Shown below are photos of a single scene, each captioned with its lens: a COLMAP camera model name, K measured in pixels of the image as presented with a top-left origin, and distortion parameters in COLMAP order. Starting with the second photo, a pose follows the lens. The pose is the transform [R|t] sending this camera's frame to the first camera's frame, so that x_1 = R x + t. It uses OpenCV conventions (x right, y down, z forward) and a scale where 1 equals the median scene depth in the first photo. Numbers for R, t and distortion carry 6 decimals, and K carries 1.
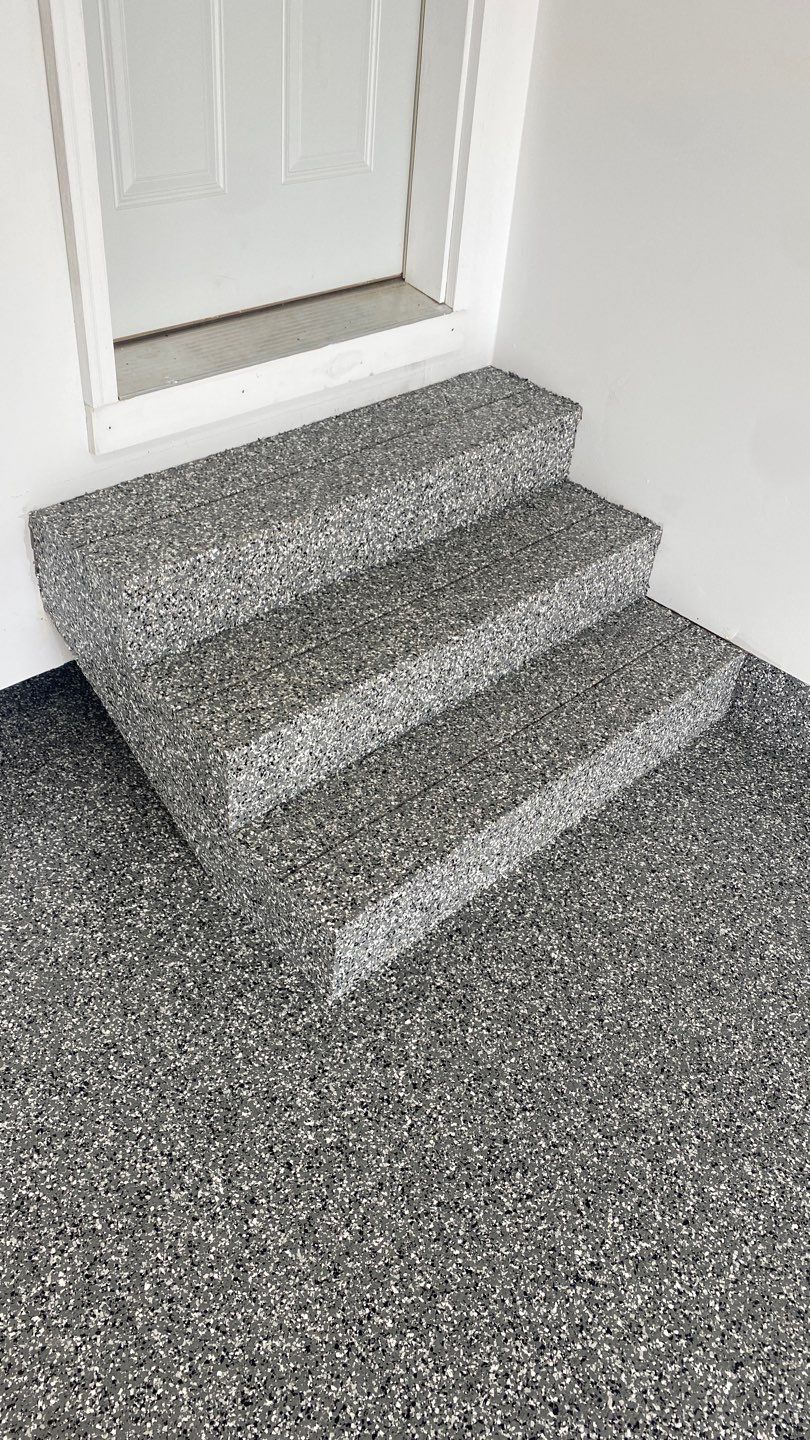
lens RADIAL K [[1083.7, 0, 407.4], [0, 1083.7, 723.8], [0, 0, 1]] dist [0.003695, -0.023504]
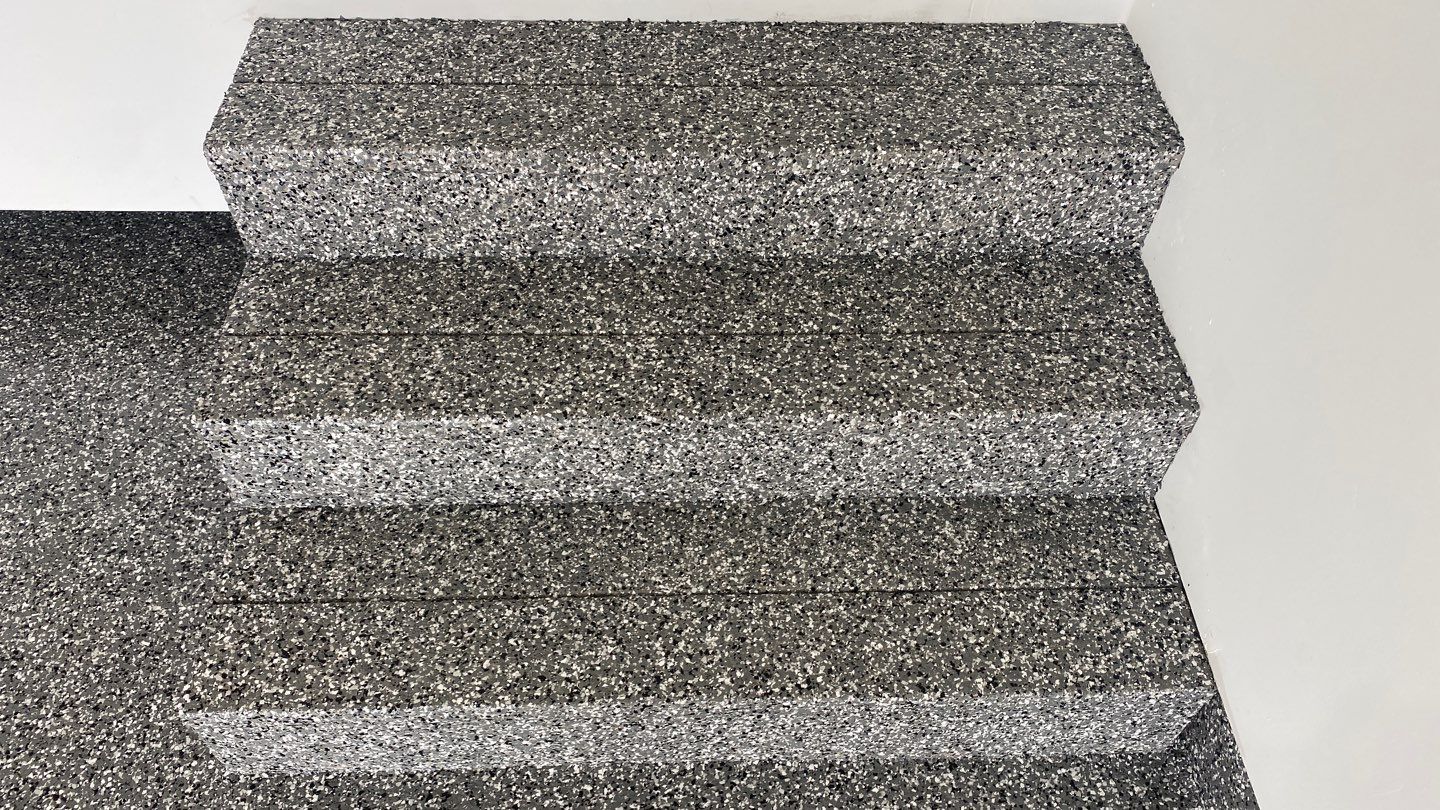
lens RADIAL K [[1083.7, 0, 720.3], [0, 1083.7, 396.1], [0, 0, 1]] dist [0.003695, -0.023504]
pose [[0.742550, 0.475803, -0.471414, 0.362258], [-0.408393, 0.879482, 0.244389, -0.259460], [0.530881, 0.011051, 0.847374, 0.482041]]
